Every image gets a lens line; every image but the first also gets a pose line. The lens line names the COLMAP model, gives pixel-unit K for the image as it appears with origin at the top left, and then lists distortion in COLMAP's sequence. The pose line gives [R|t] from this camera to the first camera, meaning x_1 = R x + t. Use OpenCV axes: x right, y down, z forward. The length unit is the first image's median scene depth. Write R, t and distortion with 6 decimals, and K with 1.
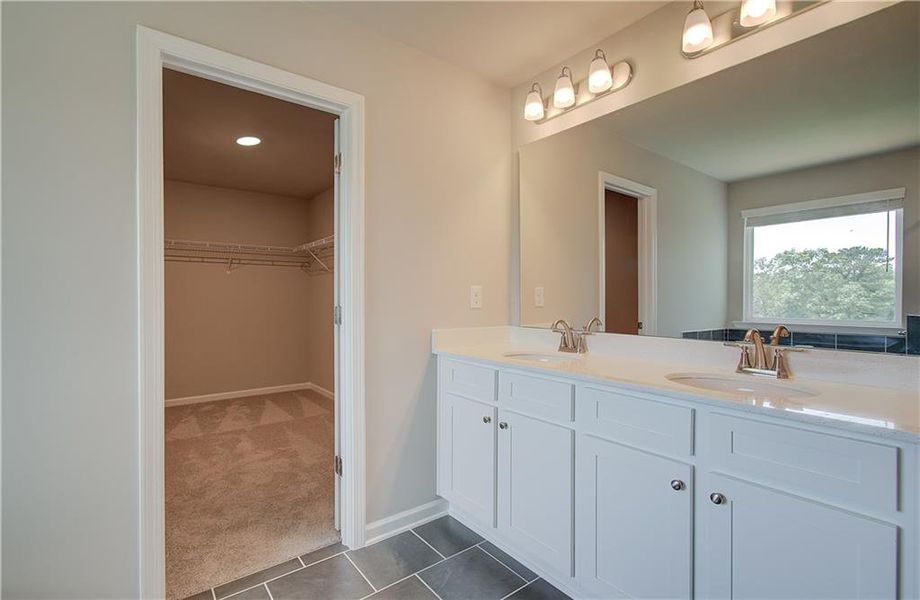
lens RADIAL K [[411.2, 0, 460.1], [0, 411.2, 300.3], [0, 0, 1]] dist [-0.004167, -0.000127]
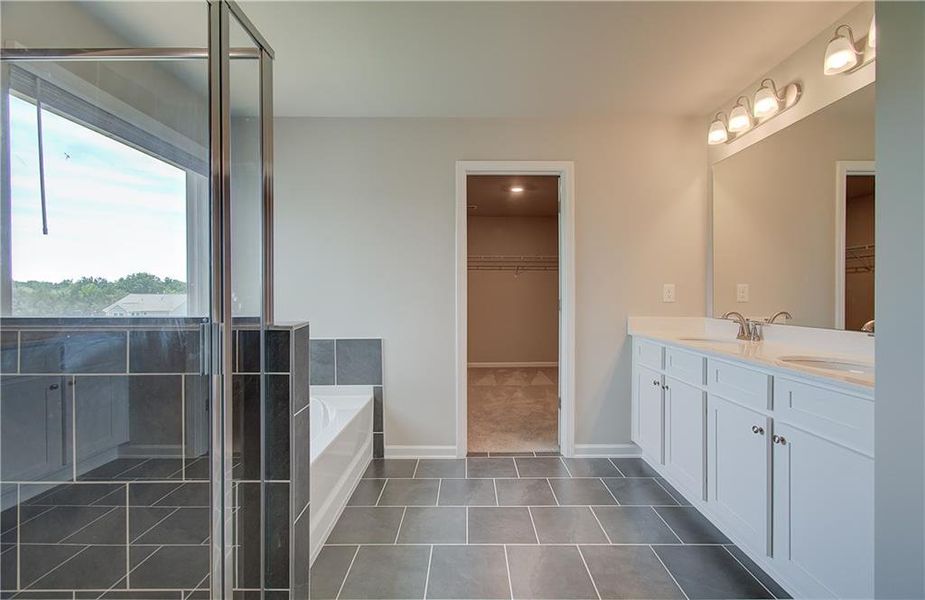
lens RADIAL K [[413.4, 0, 463.3], [0, 413.4, 297.9], [0, 0, 1]] dist [-0.004167, -0.000127]
pose [[0.773260, 0.005403, -0.634067, 0.381165], [-0.006020, 0.999981, 0.001179, 0.010335], [0.634061, 0.002906, 0.773278, -0.401074]]
